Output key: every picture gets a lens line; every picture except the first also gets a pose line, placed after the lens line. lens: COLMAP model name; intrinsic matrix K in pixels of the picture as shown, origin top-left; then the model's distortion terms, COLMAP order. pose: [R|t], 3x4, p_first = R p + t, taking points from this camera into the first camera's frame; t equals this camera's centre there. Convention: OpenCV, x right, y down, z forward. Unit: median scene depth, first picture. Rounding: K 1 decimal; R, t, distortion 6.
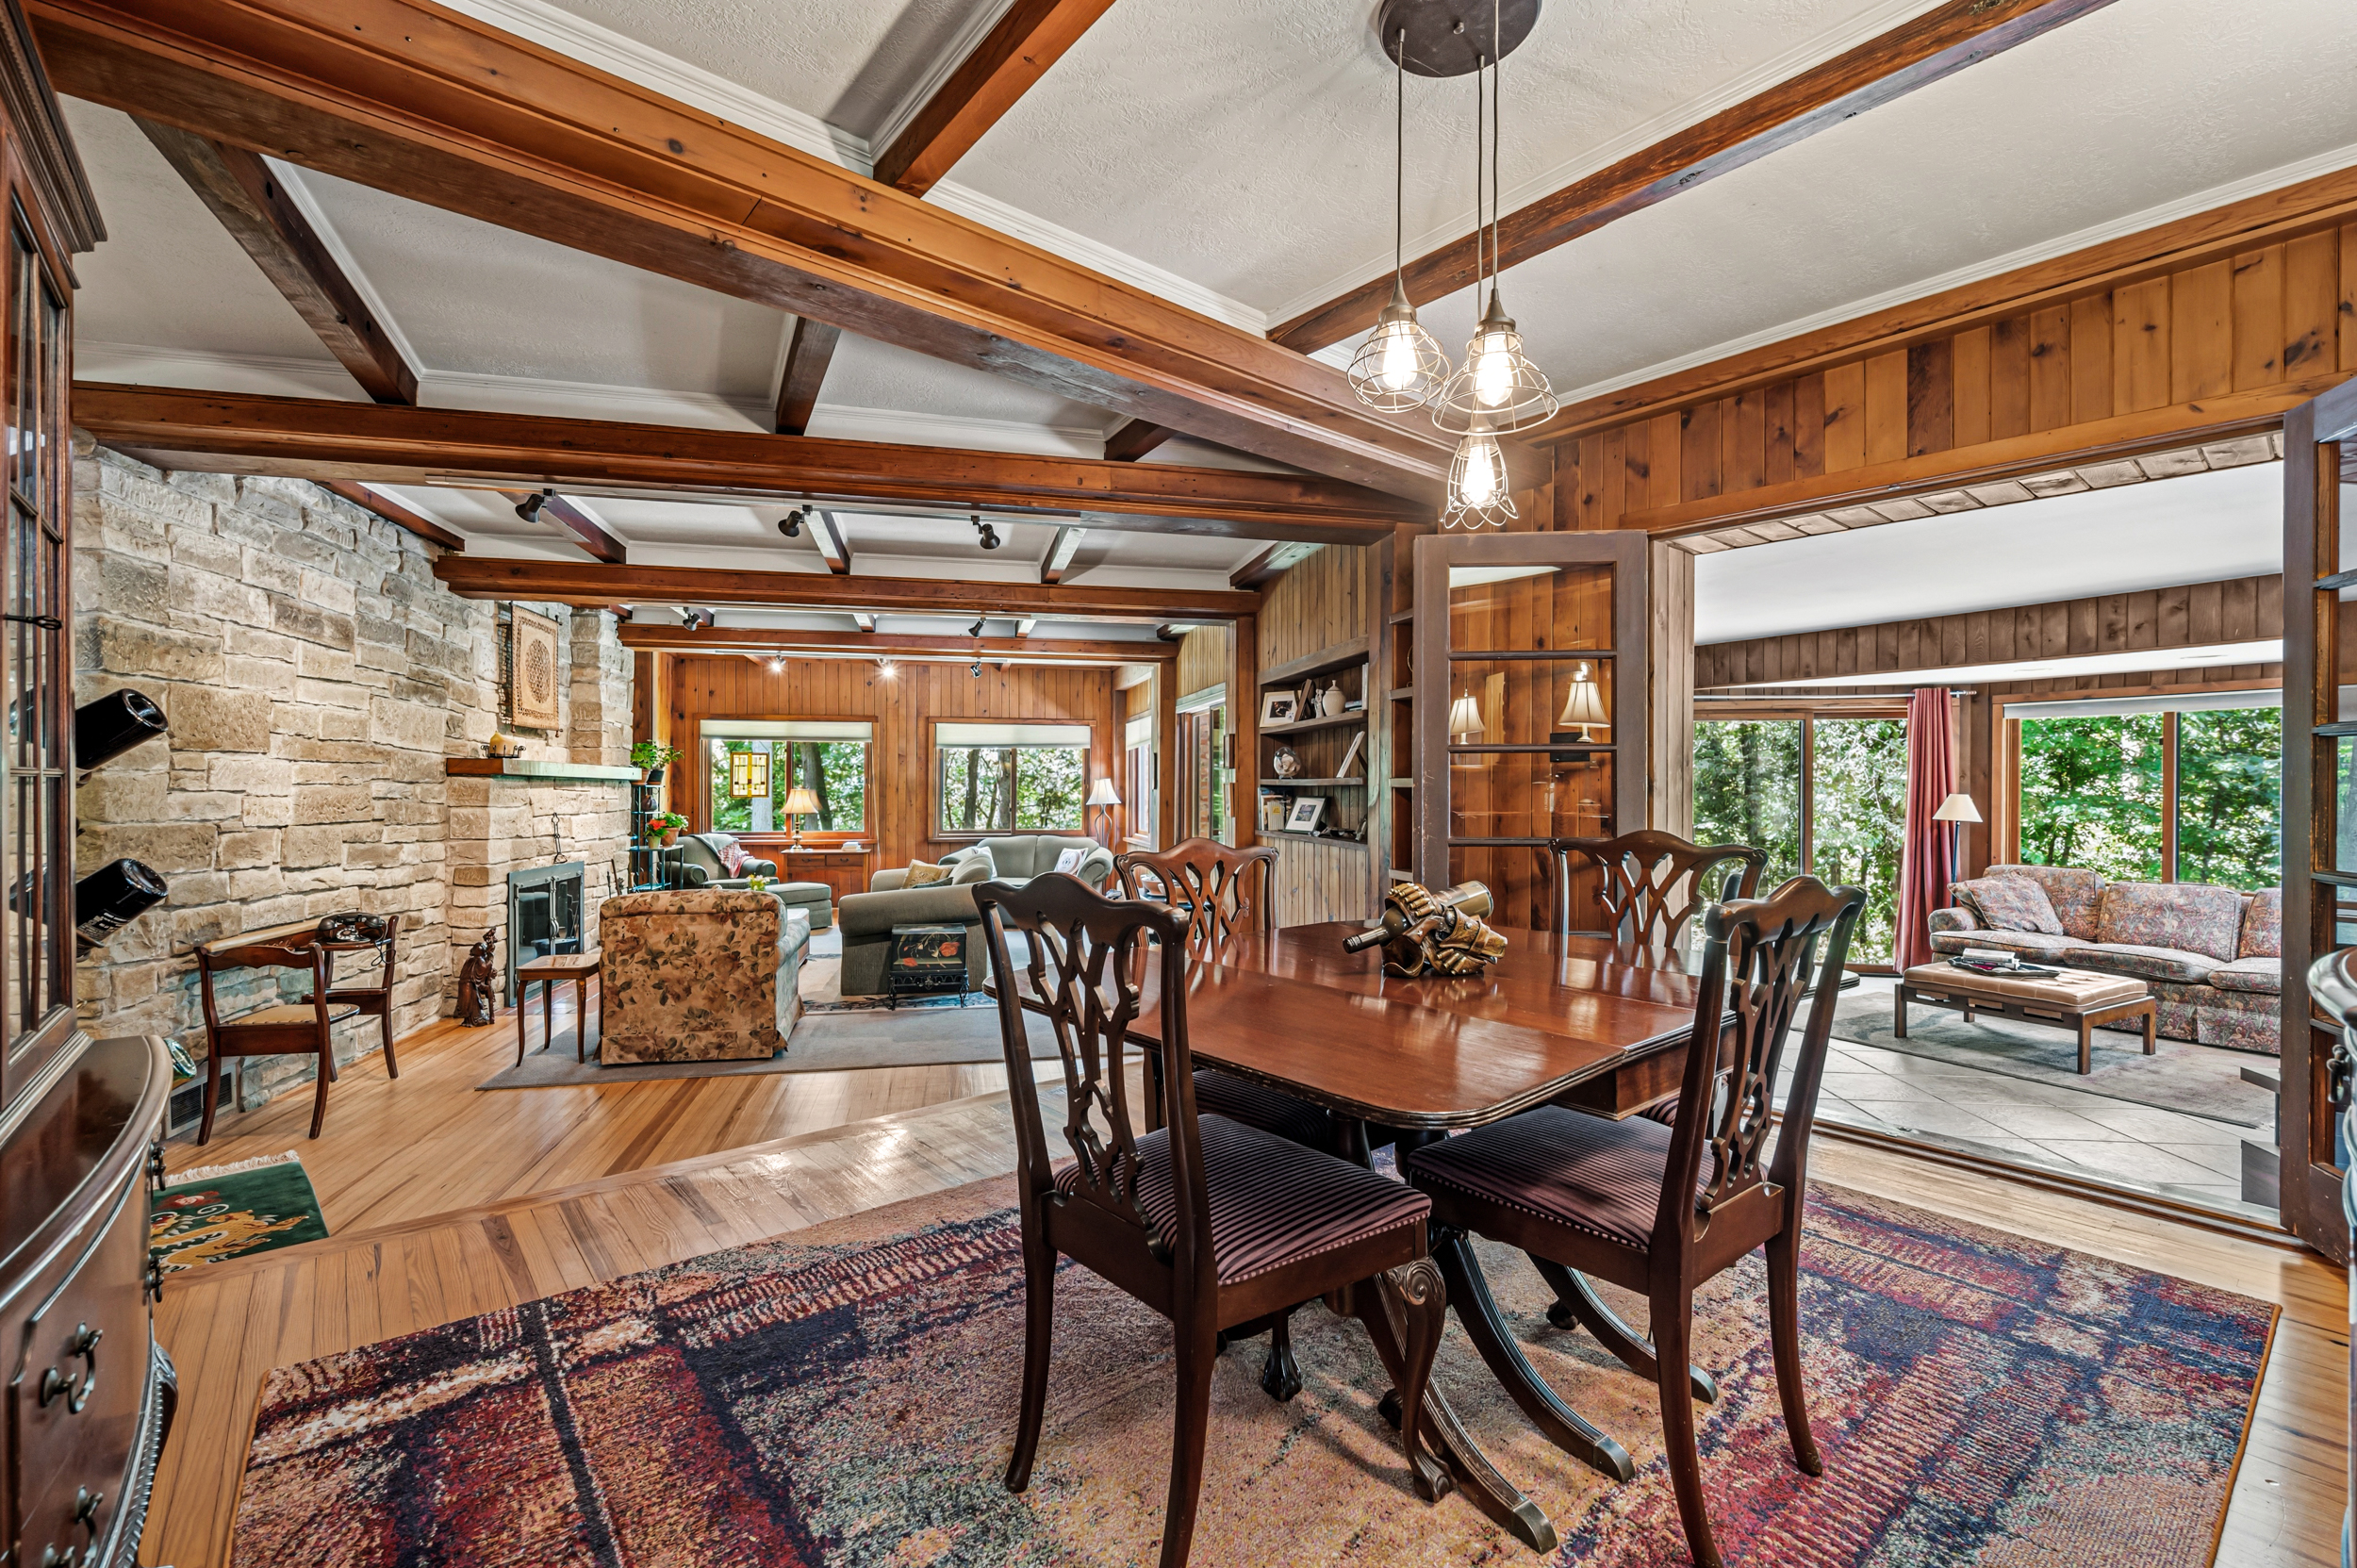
lens RADIAL K [[1006.2, 0, 1178.5], [0, 1006.2, 784.0], [0, 0, 1]] dist [-0.003072, -0.000449]
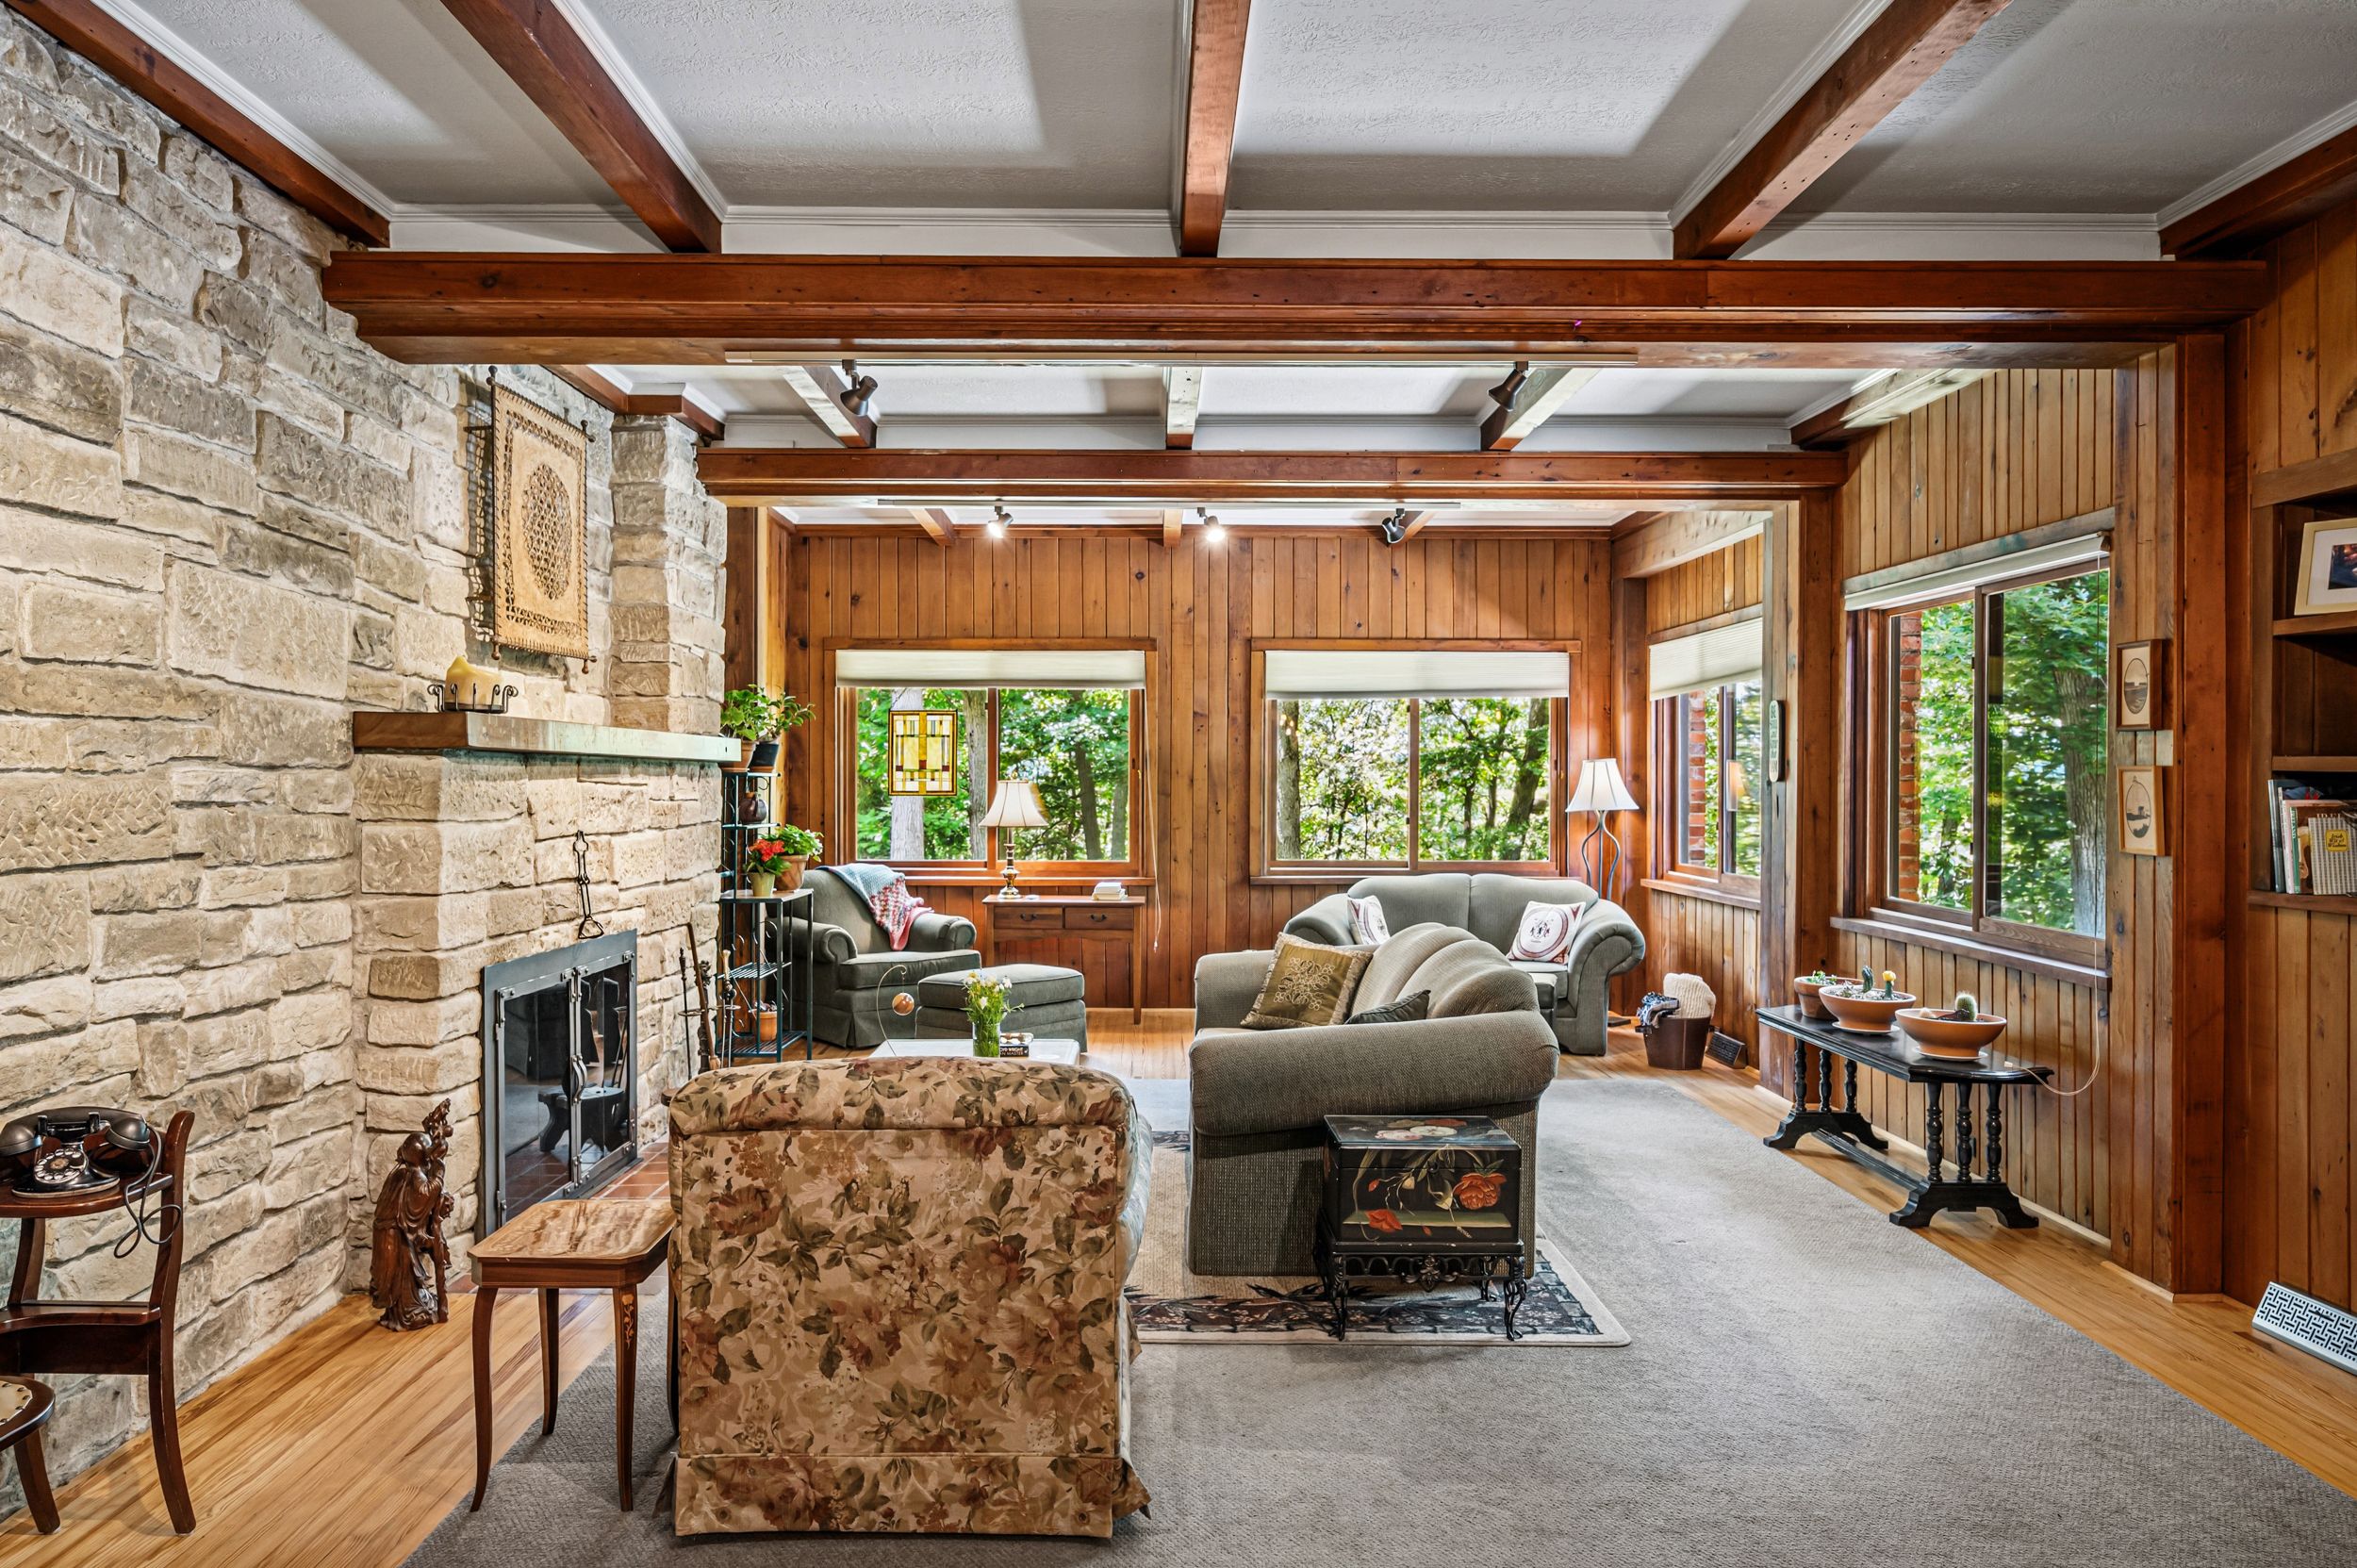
lens RADIAL K [[1610.8, 0, 1178.6], [0, 1610.8, 778.3], [0, 0, 1]] dist [-0.003851, 0.001598]
pose [[0.977532, 0.000946, -0.210785, -0.222447], [0.000140, 0.999987, 0.005138, 0.000018], [0.210787, -0.005052, 0.977519, 0.382573]]
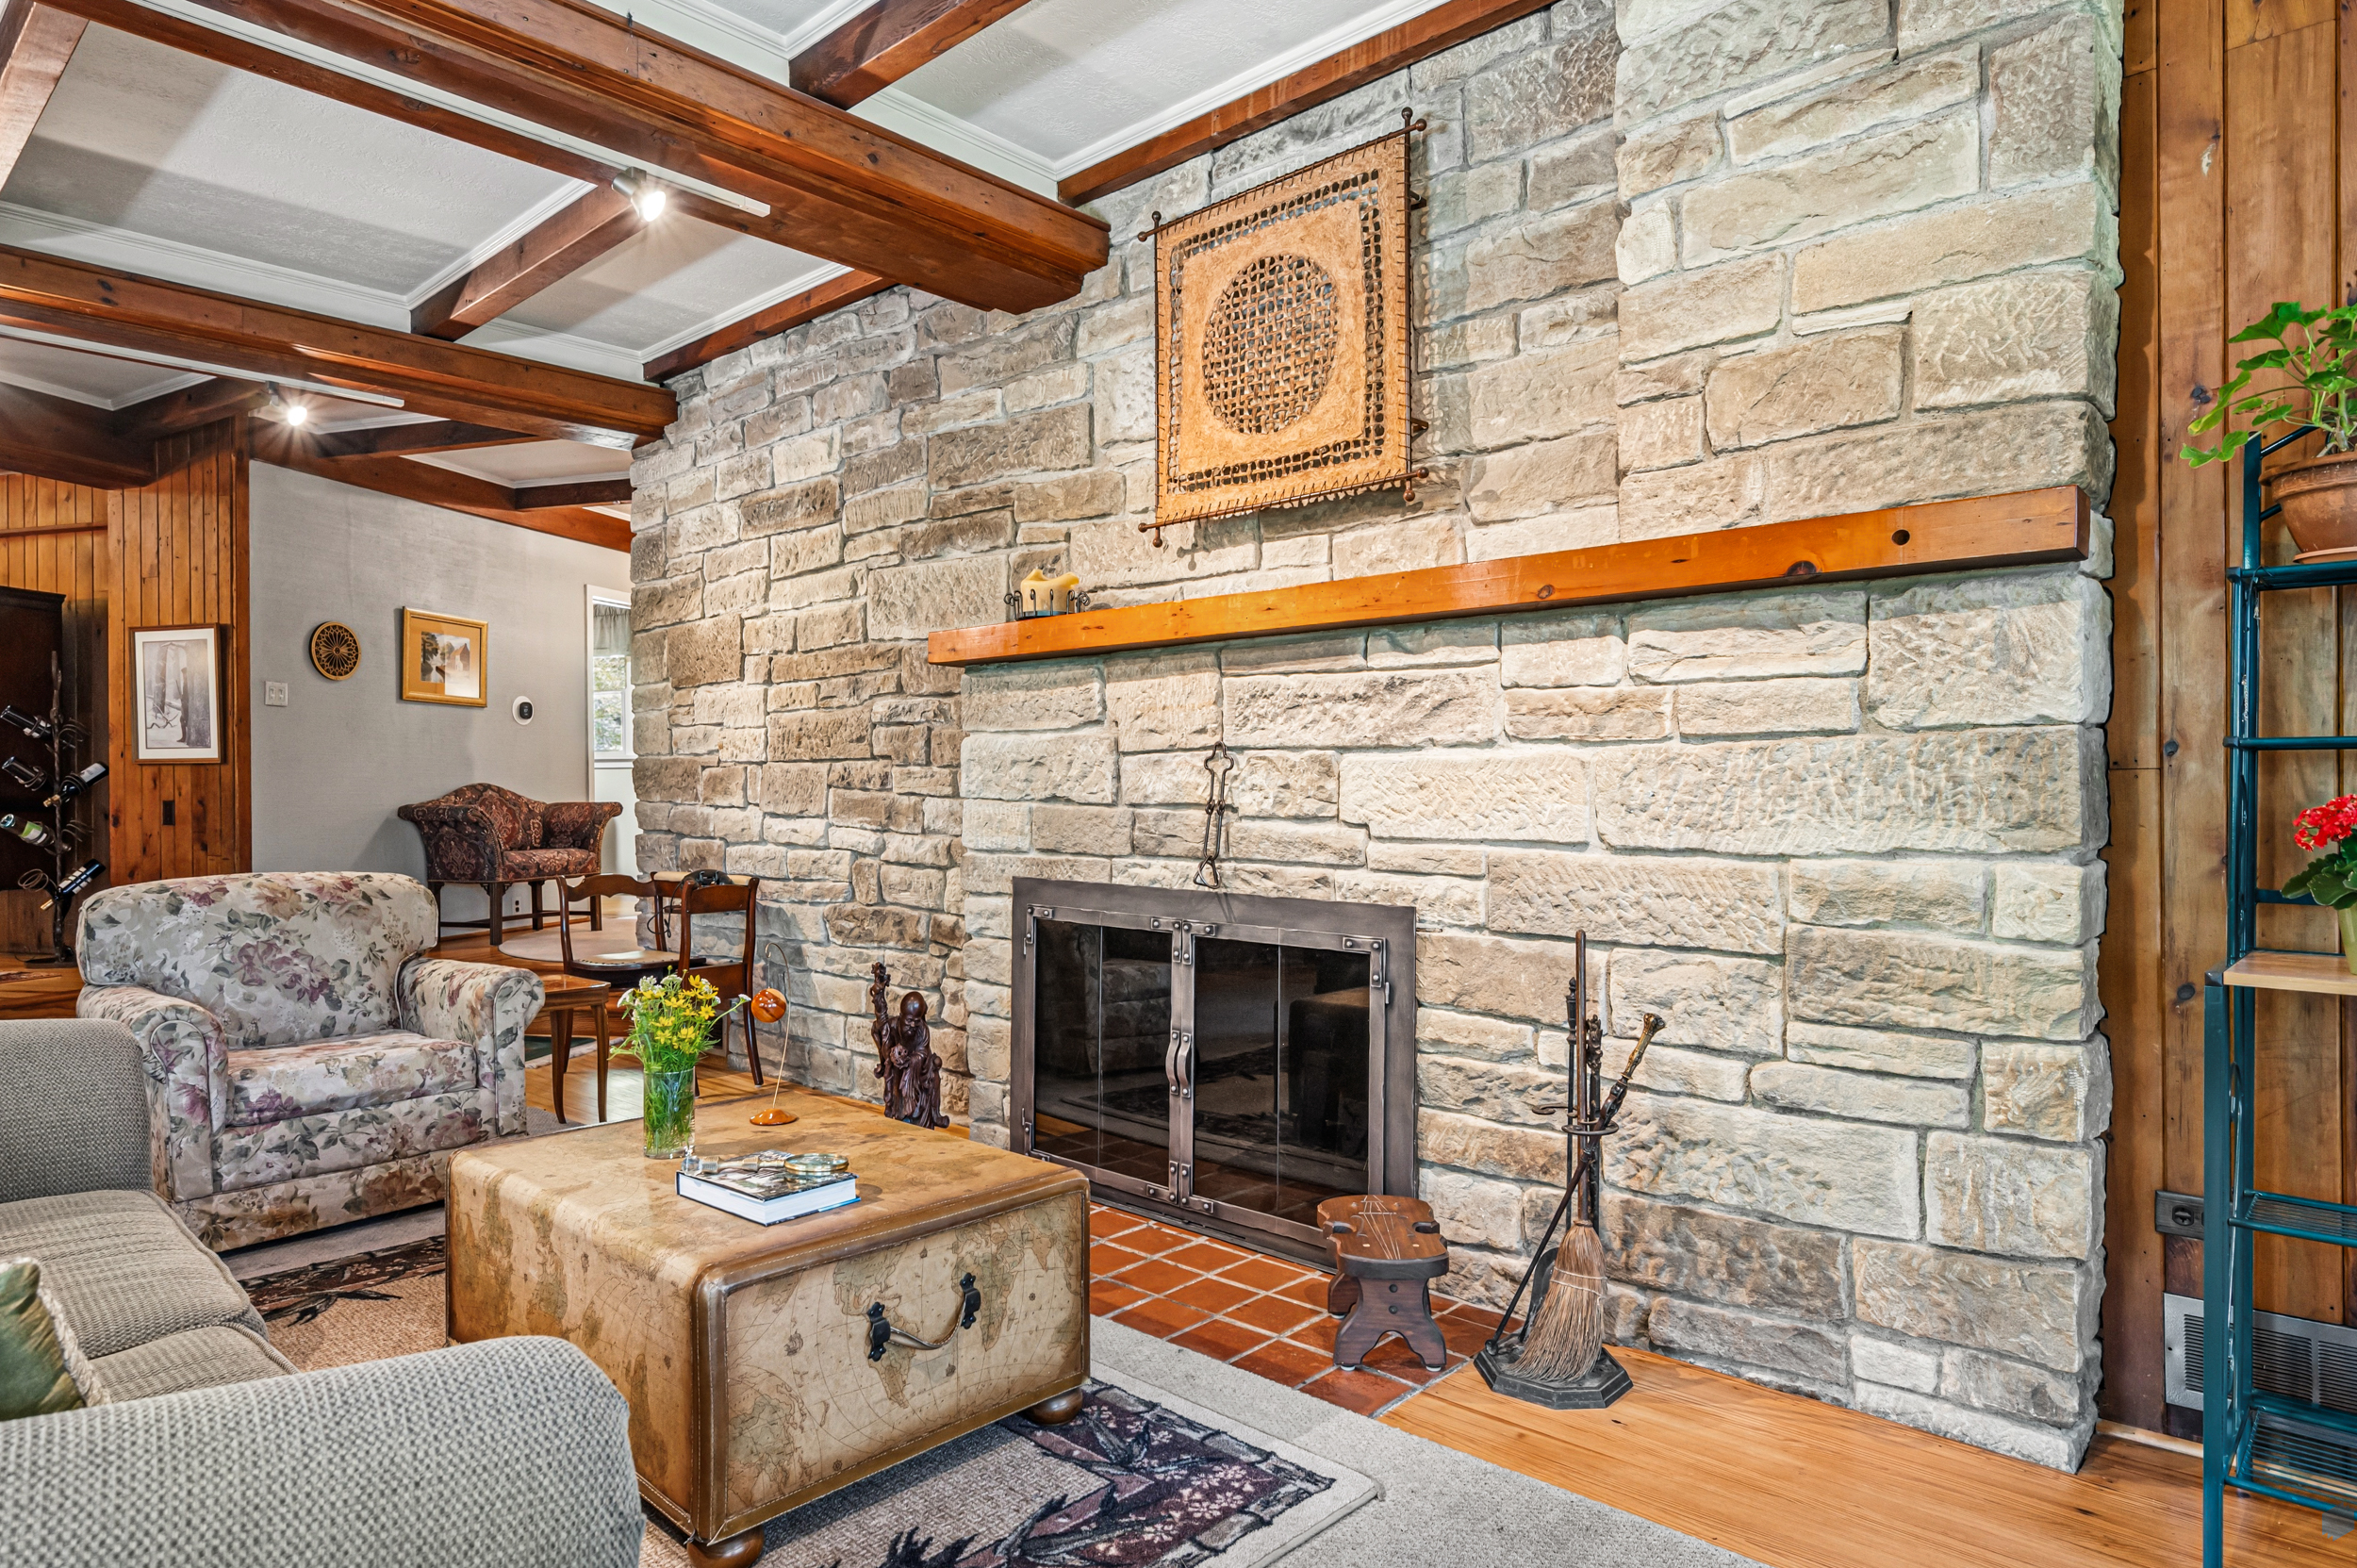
lens RADIAL K [[1371.2, 0, 1177.8], [0, 1371.2, 792.0], [0, 0, 1]] dist [-0.000332, -0.000082]
pose [[-0.828779, 0.000694, -0.559576, -0.406626], [0.004457, 0.999976, -0.005362, 0.057498], [0.559559, -0.006938, -0.828762, 1.651499]]
